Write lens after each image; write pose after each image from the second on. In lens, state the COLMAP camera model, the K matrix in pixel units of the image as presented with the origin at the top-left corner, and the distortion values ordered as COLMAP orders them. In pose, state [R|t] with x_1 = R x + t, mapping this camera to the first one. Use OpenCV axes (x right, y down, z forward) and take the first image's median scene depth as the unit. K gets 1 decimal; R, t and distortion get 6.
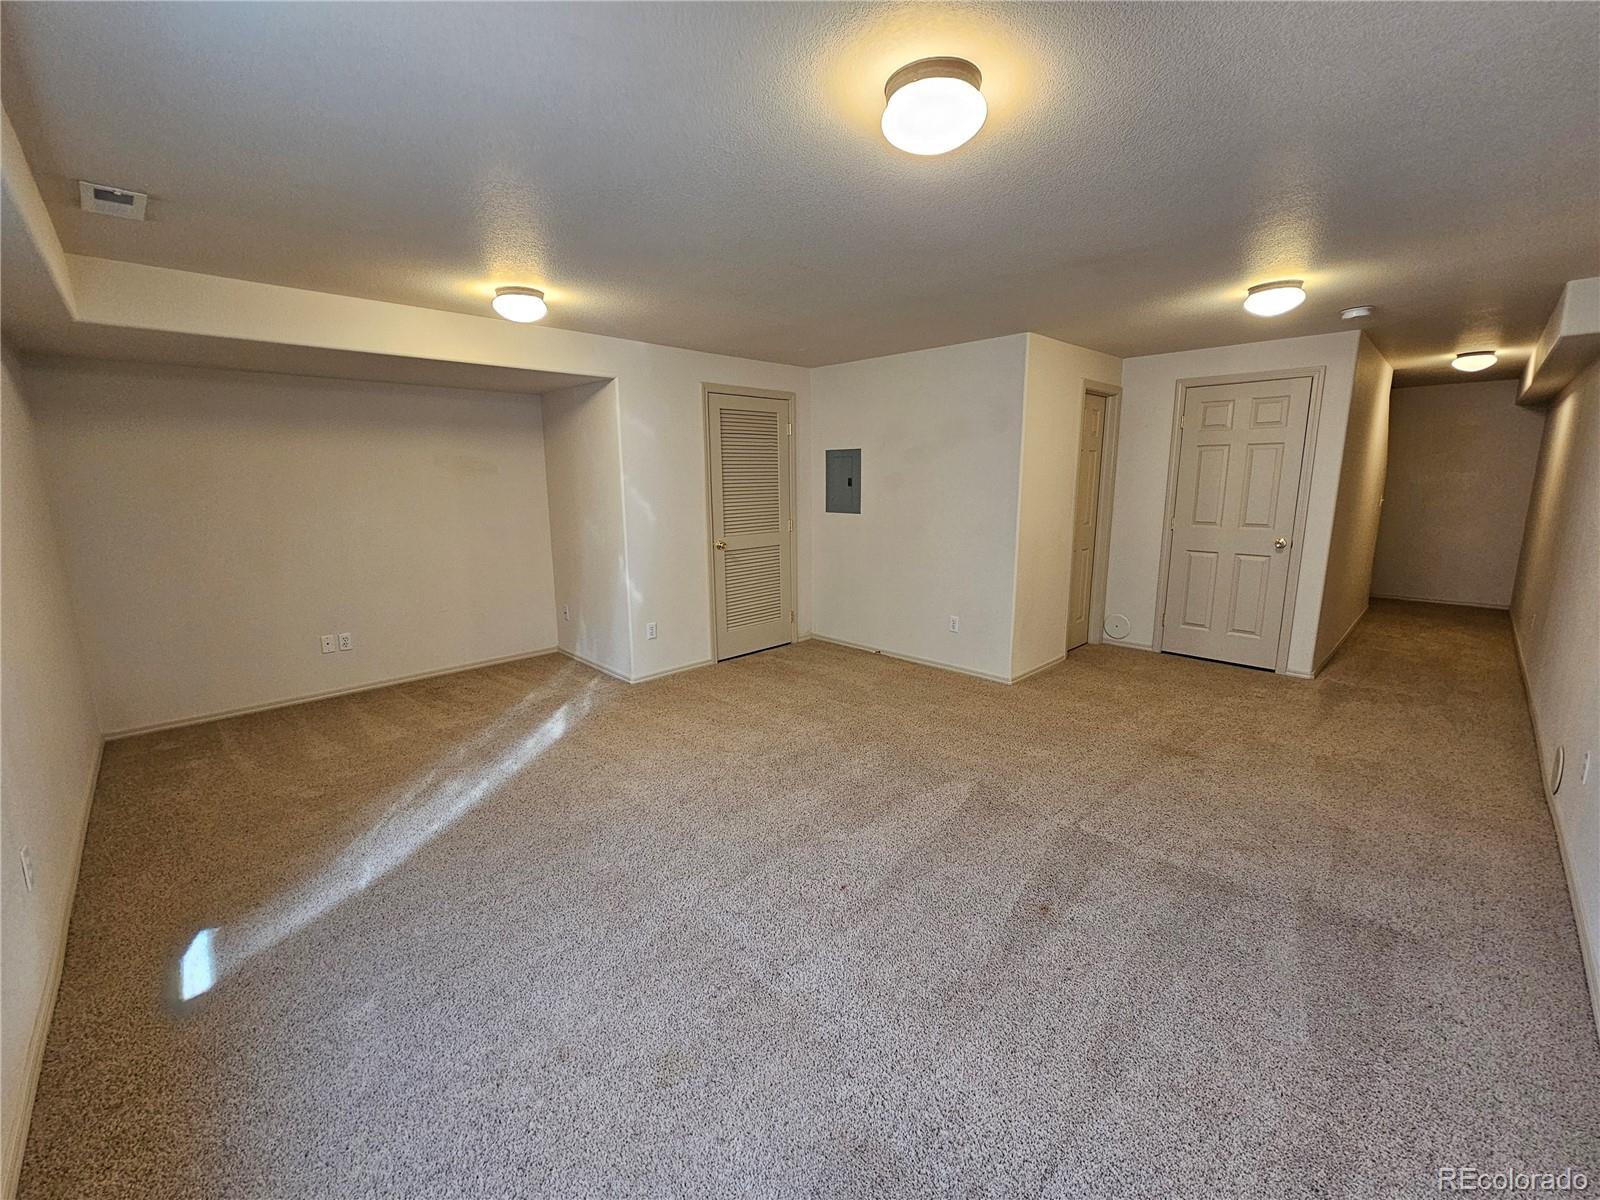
lens RADIAL K [[649.3, 0, 798.6], [0, 649.3, 592.5], [0, 0, 1]] dist [0.001058, 0.000074]
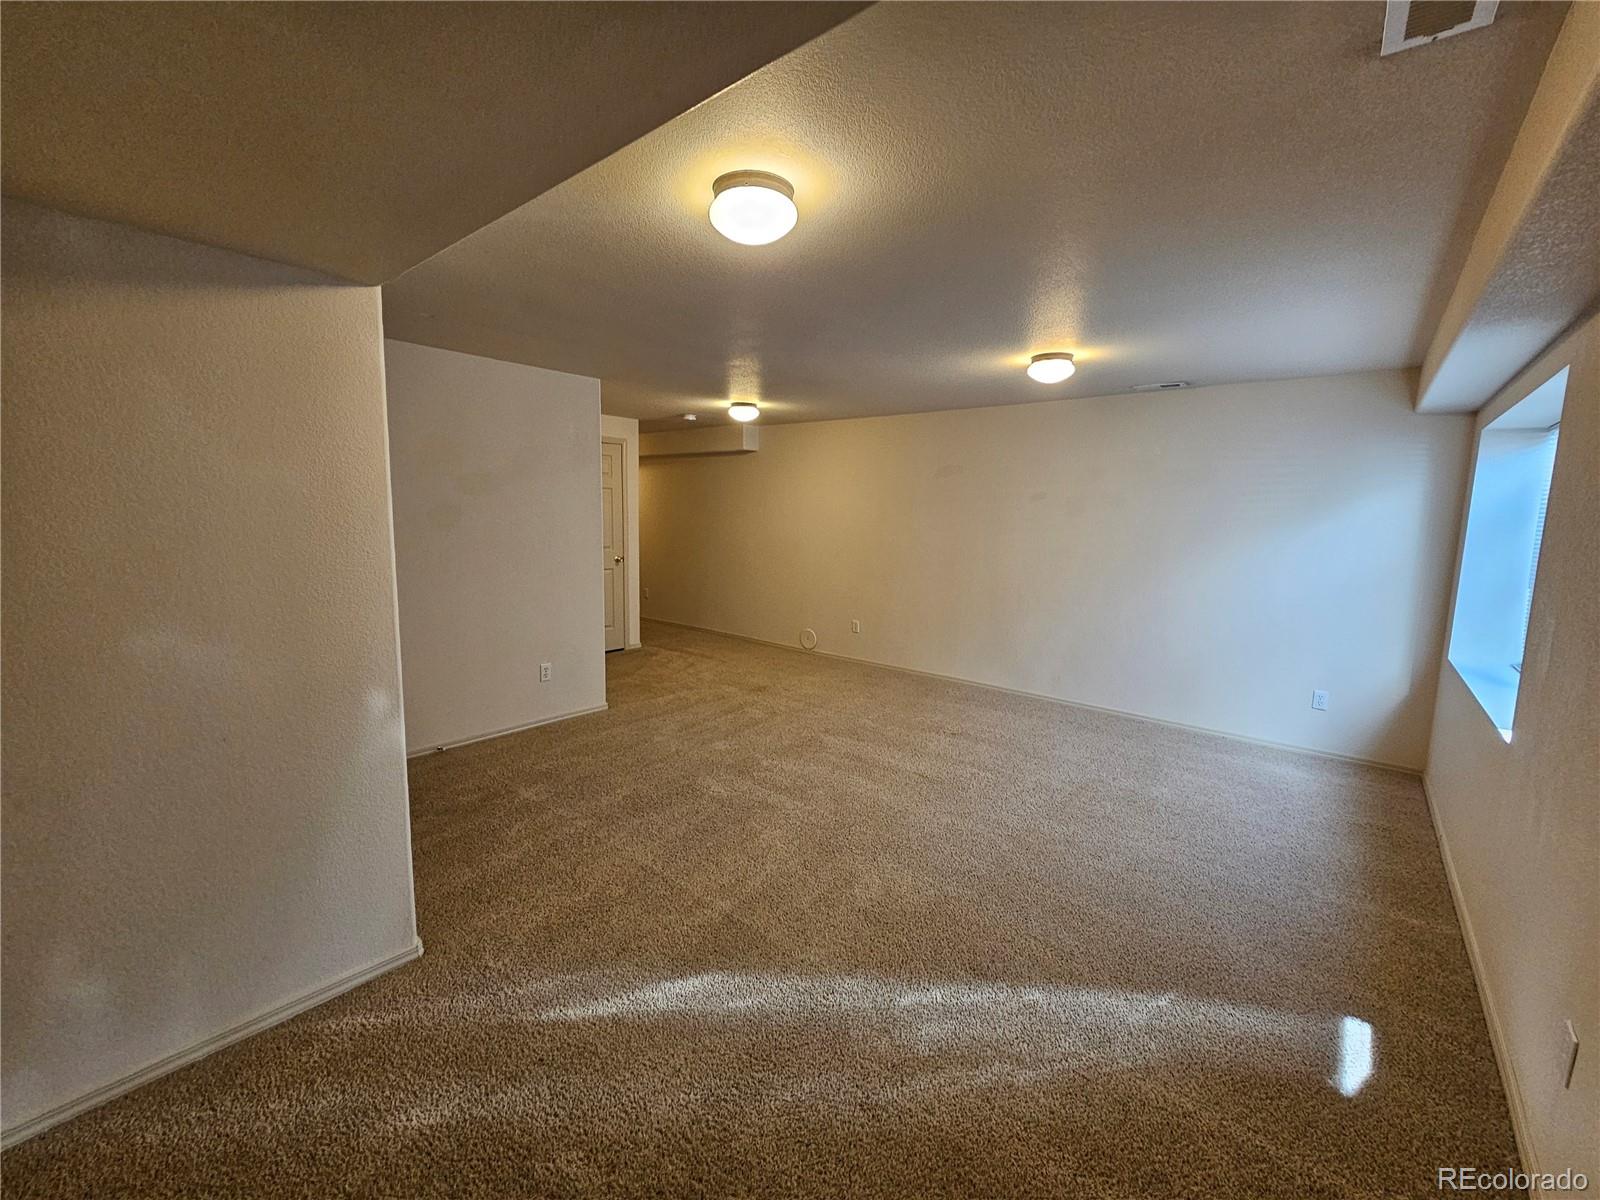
lens RADIAL K [[649.3, 0, 798.6], [0, 649.3, 592.5], [0, 0, 1]] dist [0.001058, 0.000074]
pose [[-0.091954, -0.120363, 0.988462, -1.026758], [0.157641, 0.978390, 0.133801, -0.190774], [-0.983206, 0.168125, -0.070993, 1.056290]]
